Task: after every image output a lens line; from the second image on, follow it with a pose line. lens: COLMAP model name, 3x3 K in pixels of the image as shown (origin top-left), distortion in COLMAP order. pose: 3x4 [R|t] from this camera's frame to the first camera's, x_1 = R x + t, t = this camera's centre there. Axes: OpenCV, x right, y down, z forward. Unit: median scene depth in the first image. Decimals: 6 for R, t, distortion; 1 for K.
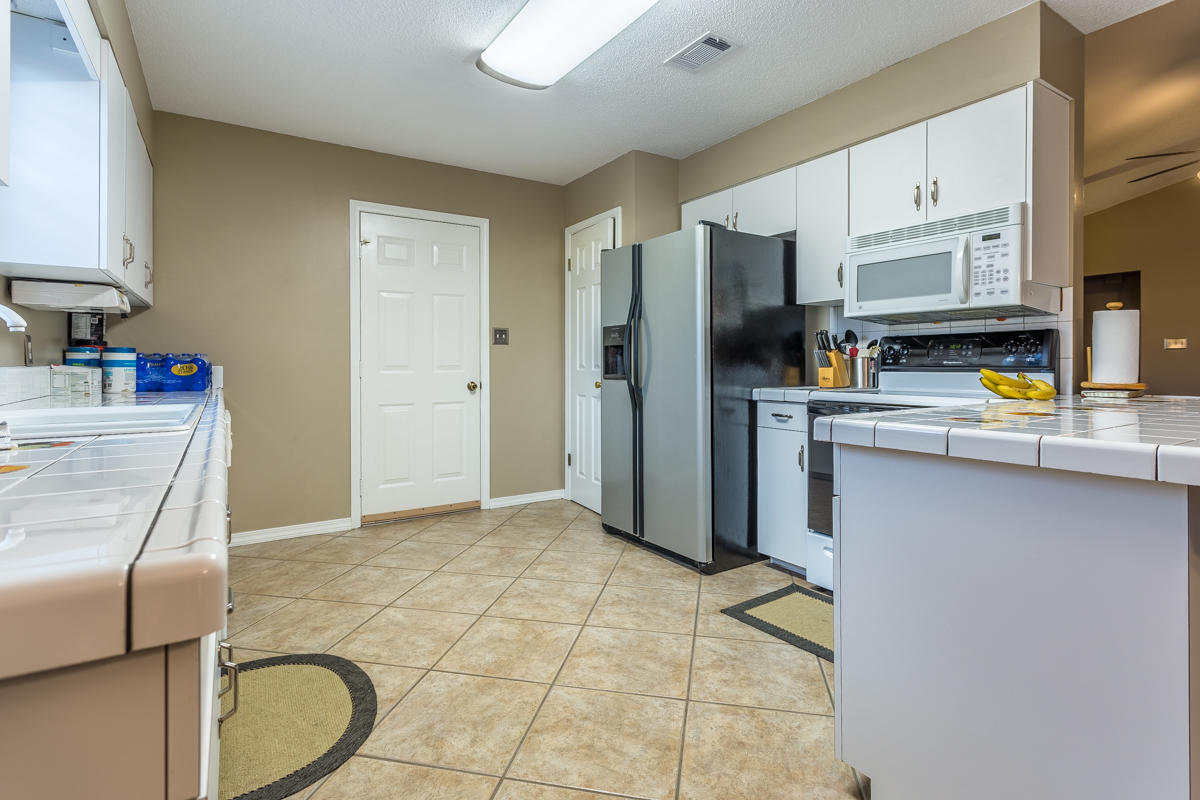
lens RADIAL K [[583.4, 0, 602.0], [0, 583.4, 364.3], [0, 0, 1]] dist [0.003173, 0.000637]
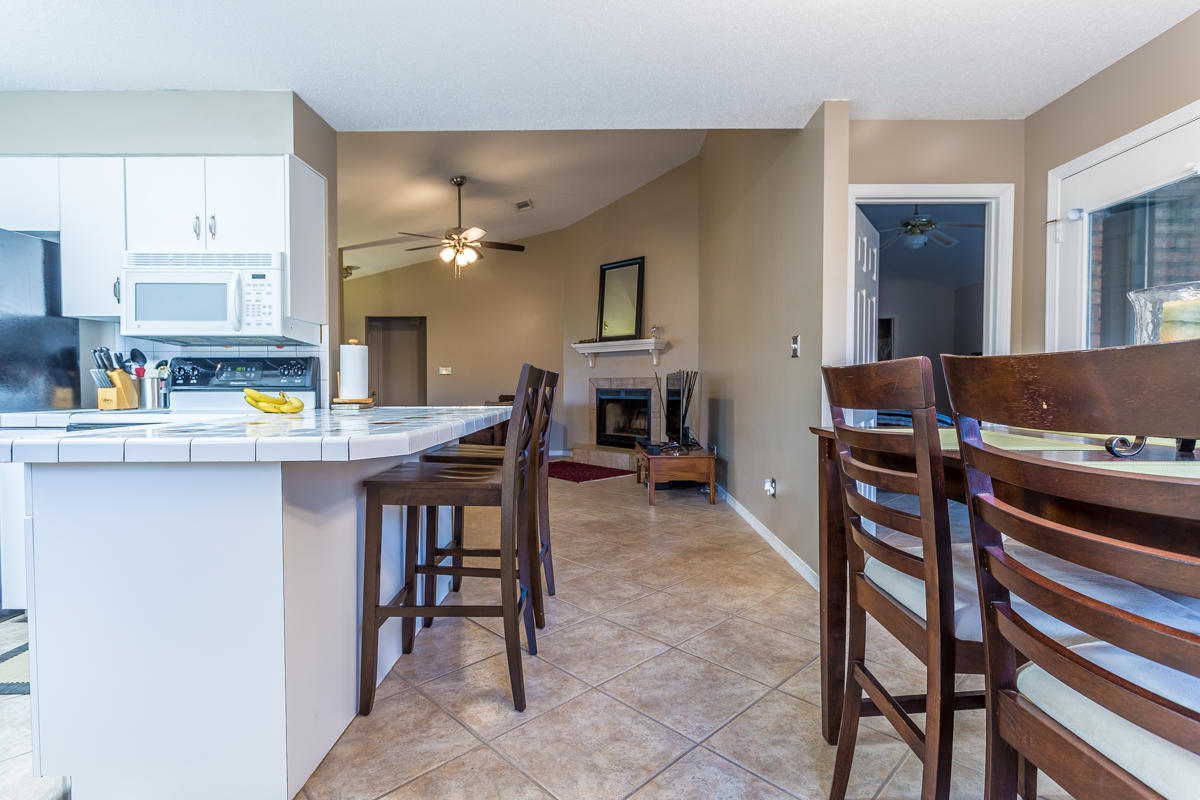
lens RADIAL K [[574.1, 0, 603.9], [0, 574.1, 399.0], [0, 0, 1]] dist [0.000514, 0.000774]
pose [[0.553144, -0.018991, 0.832869, 0.073529], [-0.000779, 0.999728, 0.023314, 0.001110], [-0.833085, -0.013545, 0.552978, -0.195572]]
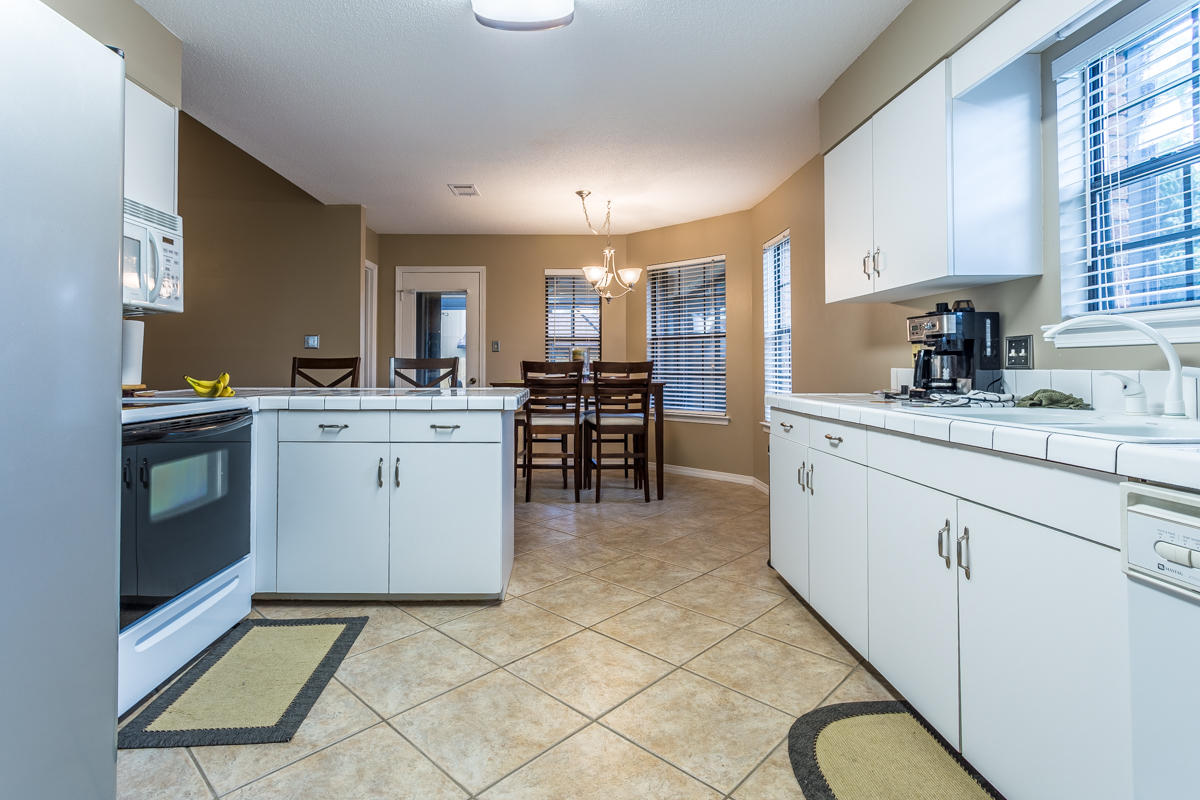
lens RADIAL K [[603.7, 0, 554.3], [0, 603.7, 361.4], [0, 0, 1]] dist [0.002691, 0.000273]
pose [[-0.831286, 0.006424, 0.555808, -0.404921], [0.002050, 0.999962, -0.008491, -0.001015], [-0.555841, -0.005919, -0.831268, 1.319771]]
